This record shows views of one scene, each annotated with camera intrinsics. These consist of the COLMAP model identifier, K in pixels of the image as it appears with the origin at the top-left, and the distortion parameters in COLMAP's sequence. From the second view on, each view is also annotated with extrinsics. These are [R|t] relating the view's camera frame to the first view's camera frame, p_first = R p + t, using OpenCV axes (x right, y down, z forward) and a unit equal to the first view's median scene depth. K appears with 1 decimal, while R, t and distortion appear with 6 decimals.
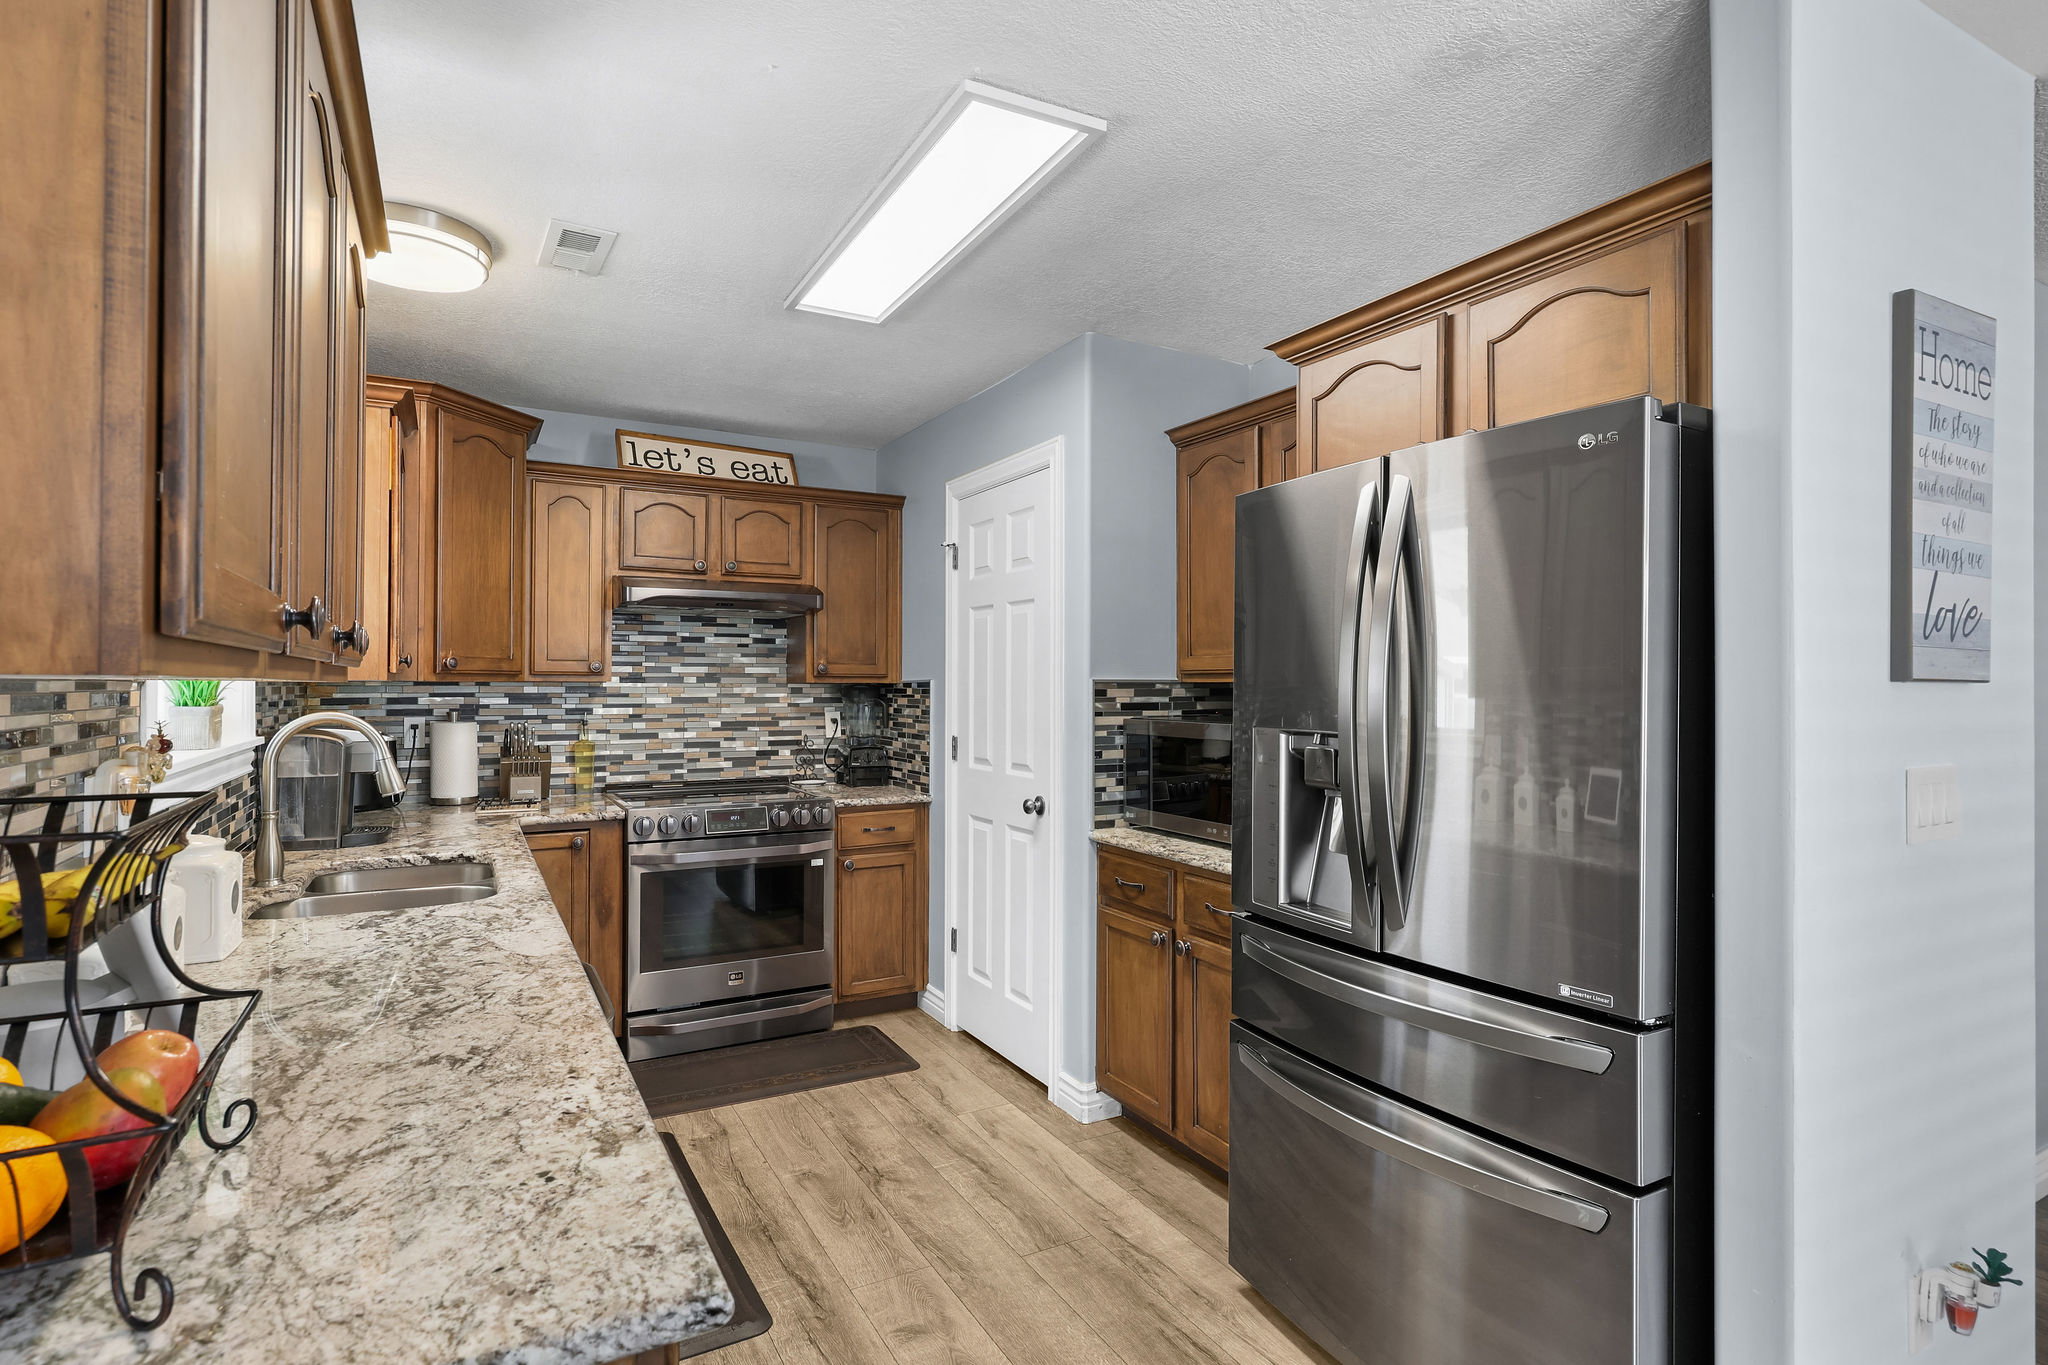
lens RADIAL K [[1031.5, 0, 1013.8], [0, 1031.5, 680.8], [0, 0, 1]] dist [0.000848, 0.000168]
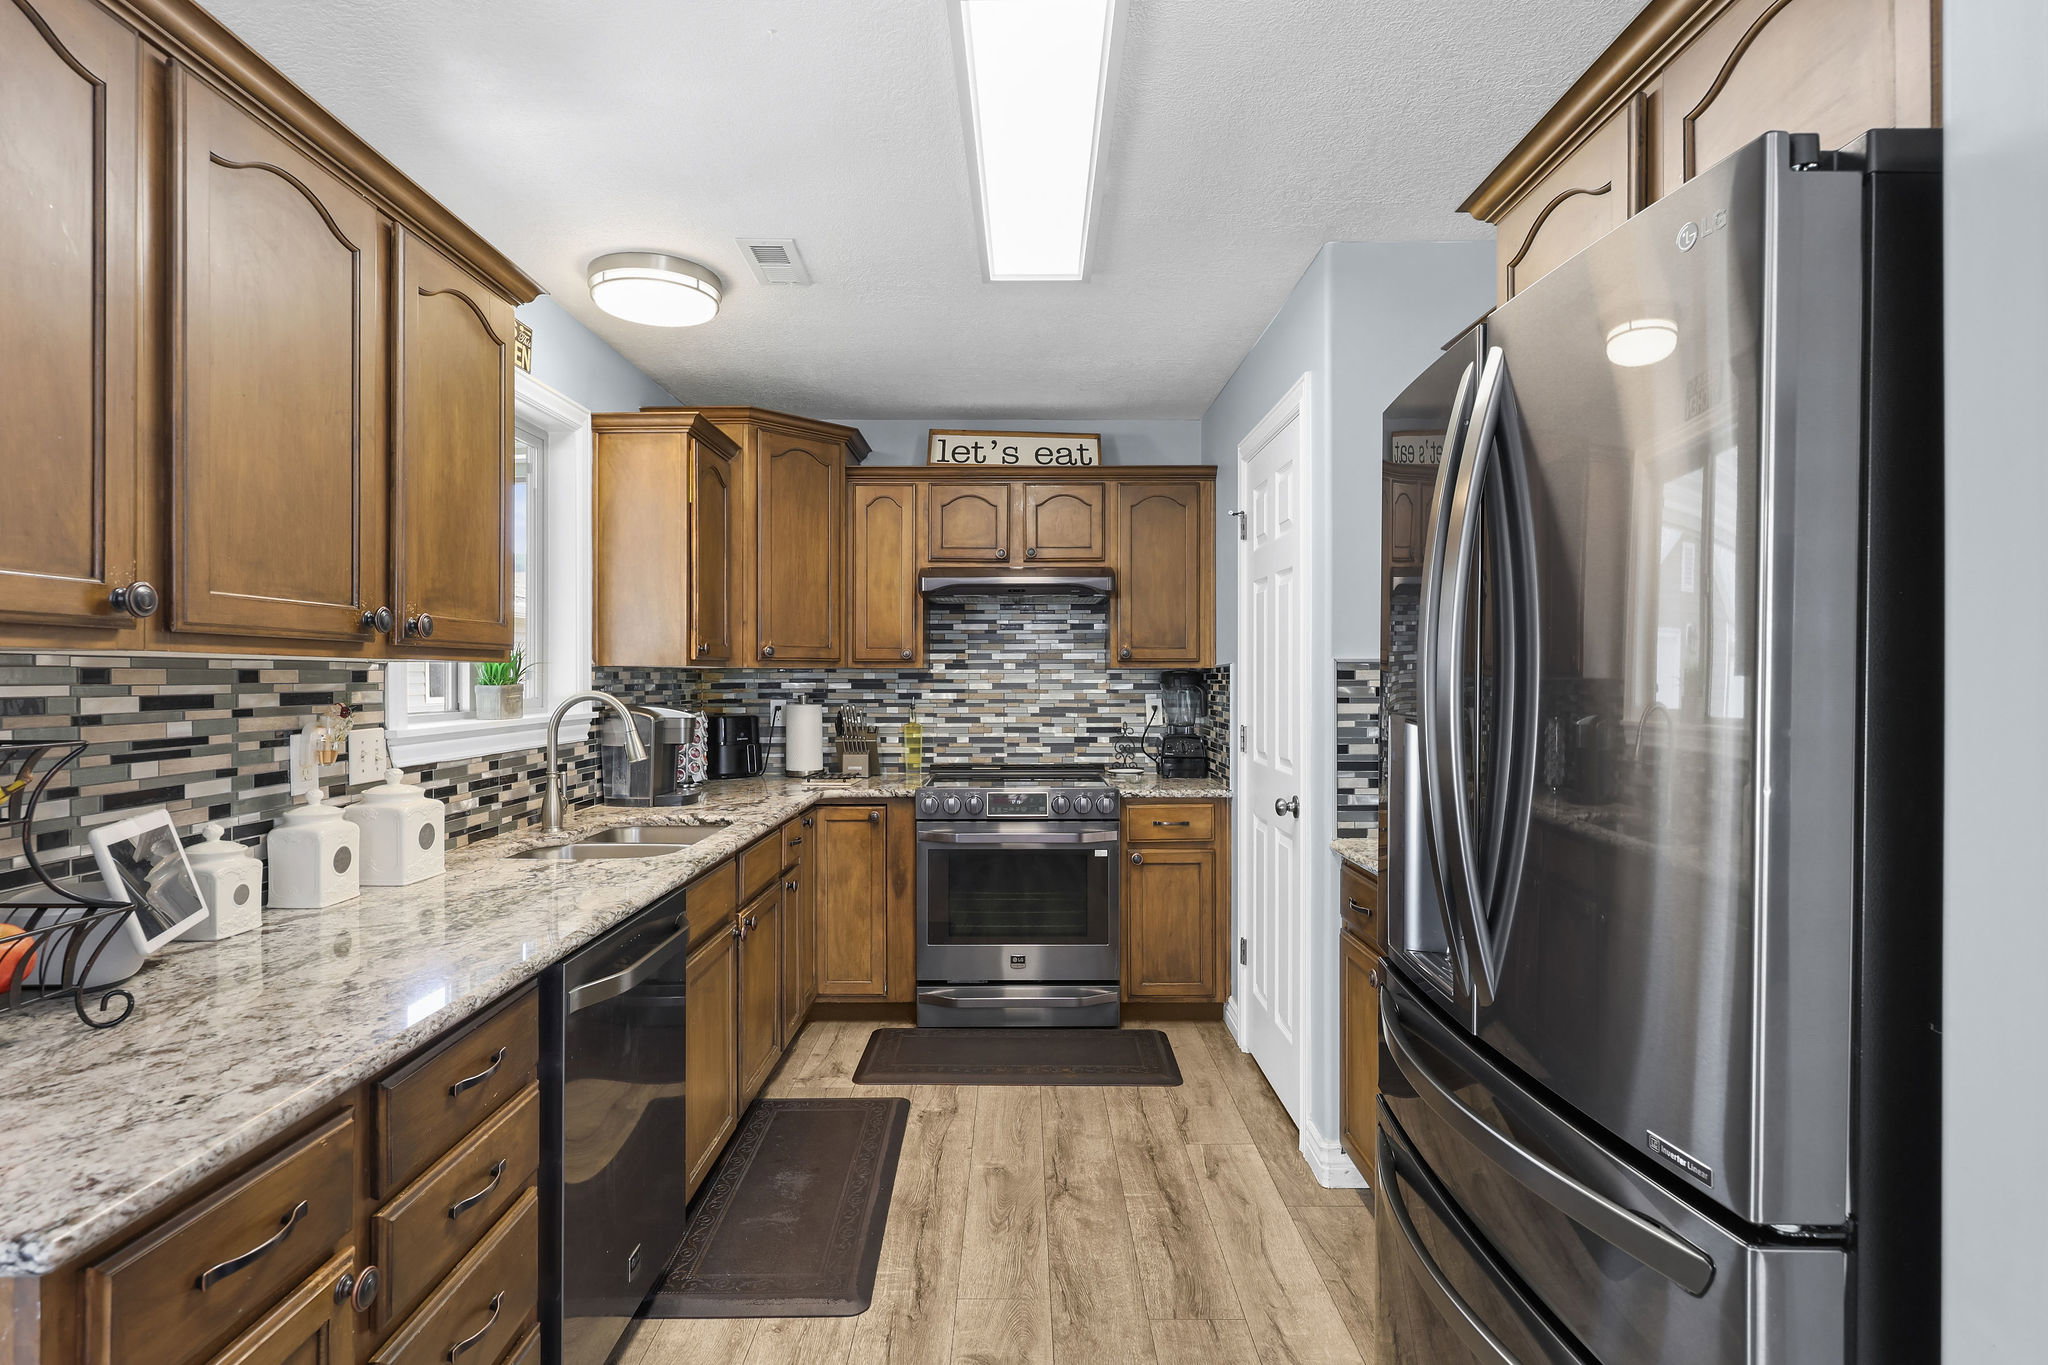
lens RADIAL K [[1031.5, 0, 1013.8], [0, 1031.5, 680.8], [0, 0, 1]] dist [0.000848, 0.000168]
pose [[0.872676, -0.001441, -0.488298, 0.205931], [0.004882, 0.999971, 0.005773, 0.008340], [0.488276, -0.007422, 0.872658, 0.115611]]
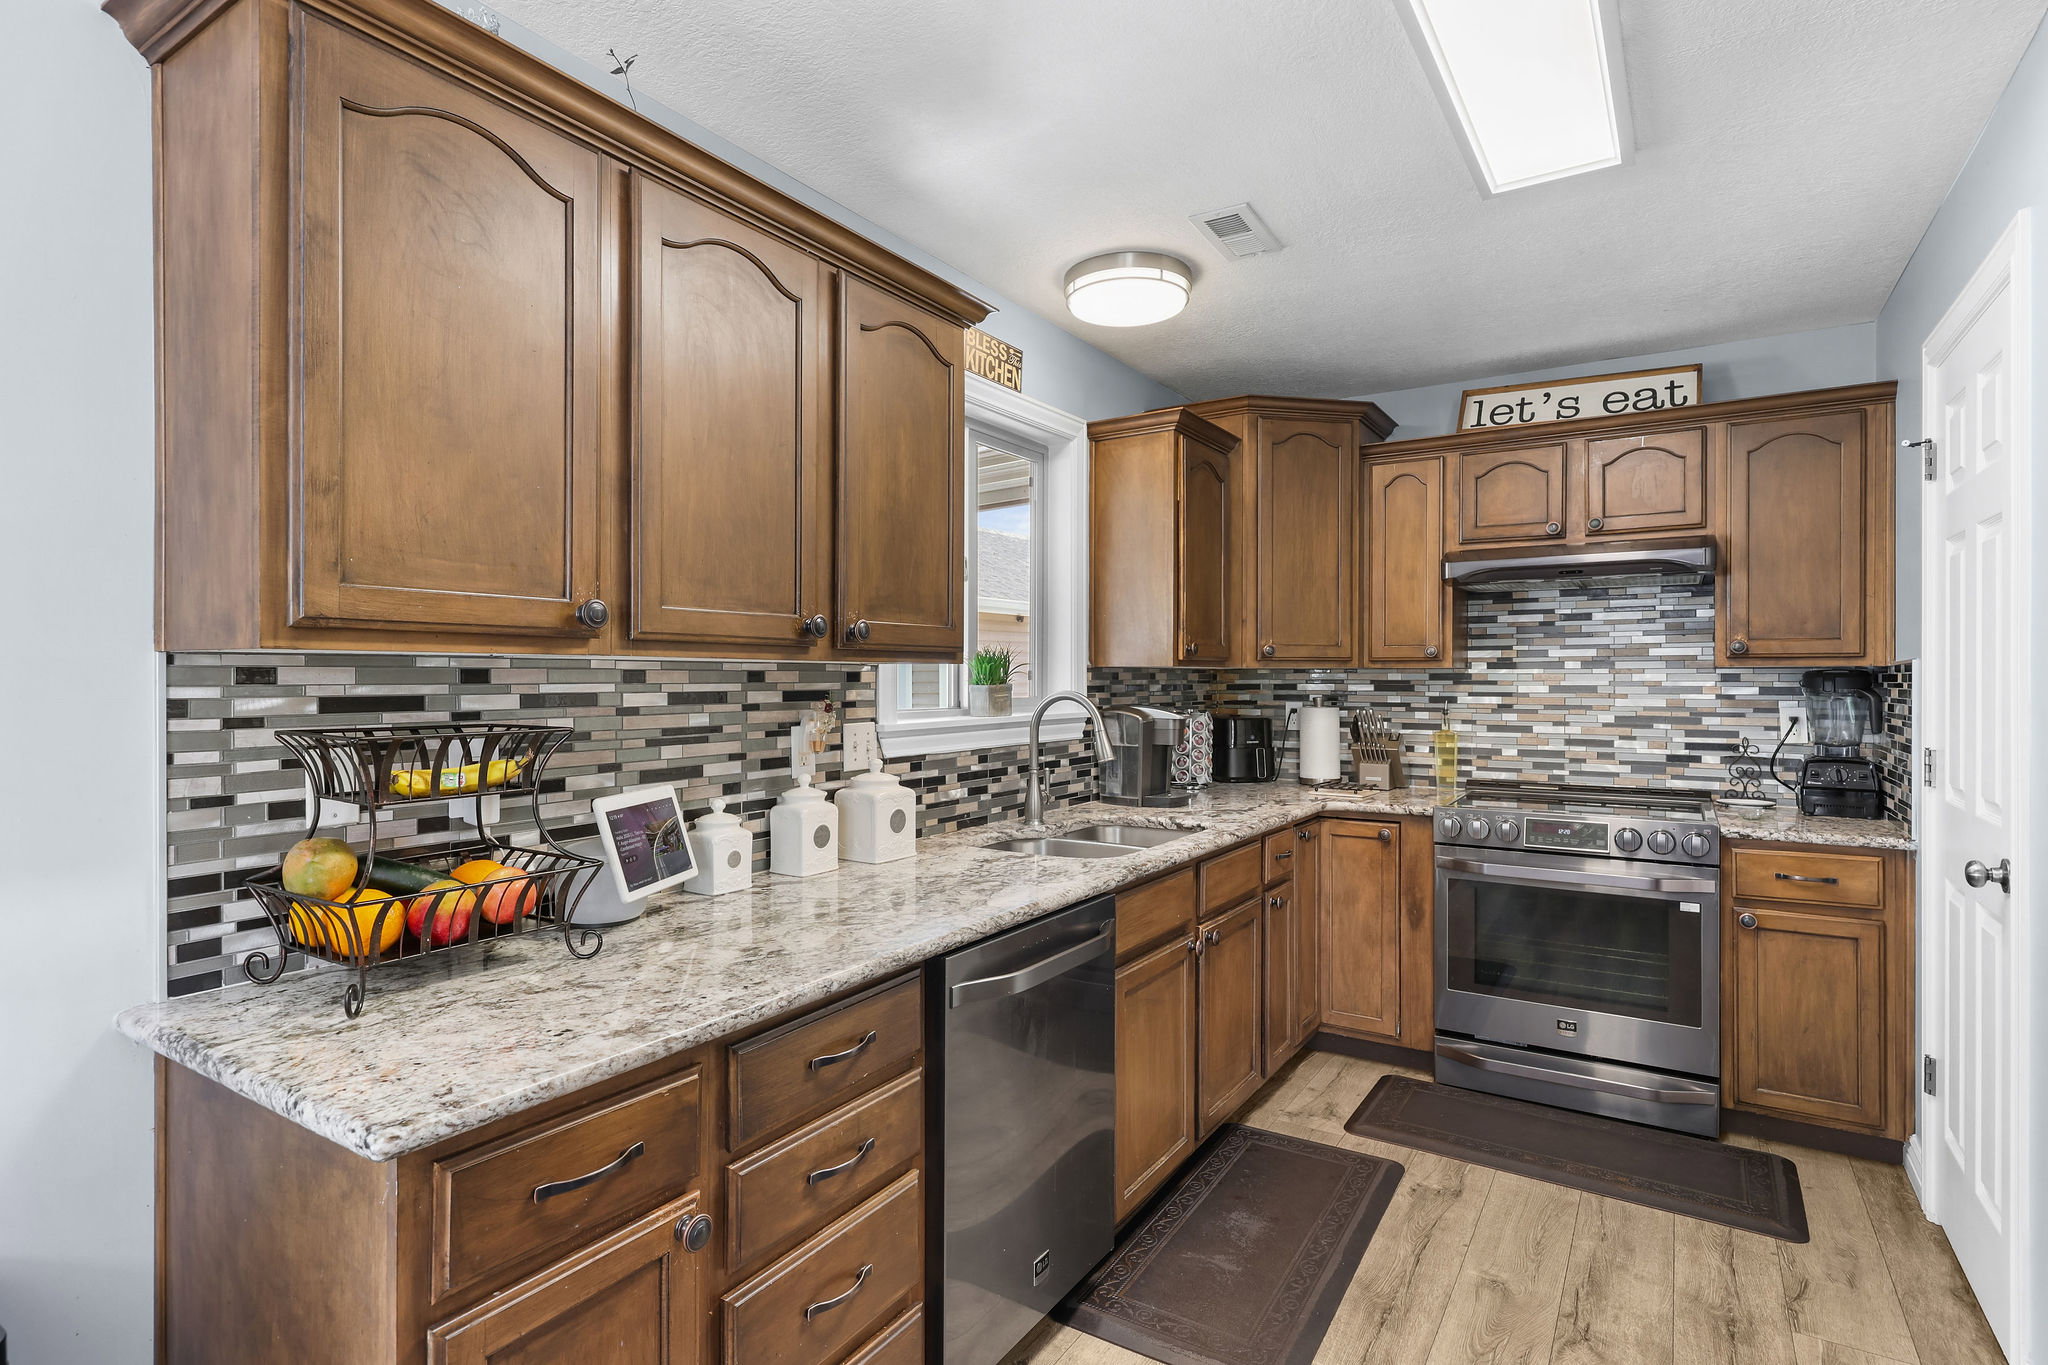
lens RADIAL K [[1027.8, 0, 1008.6], [0, 1027.8, 679.5], [0, 0, 1]] dist [0.002387, 0.000282]
pose [[0.466960, -0.001116, -0.884277, 0.231217], [0.004213, 0.999991, 0.000963, 0.008945], [0.884268, -0.004175, 0.466961, 0.216291]]
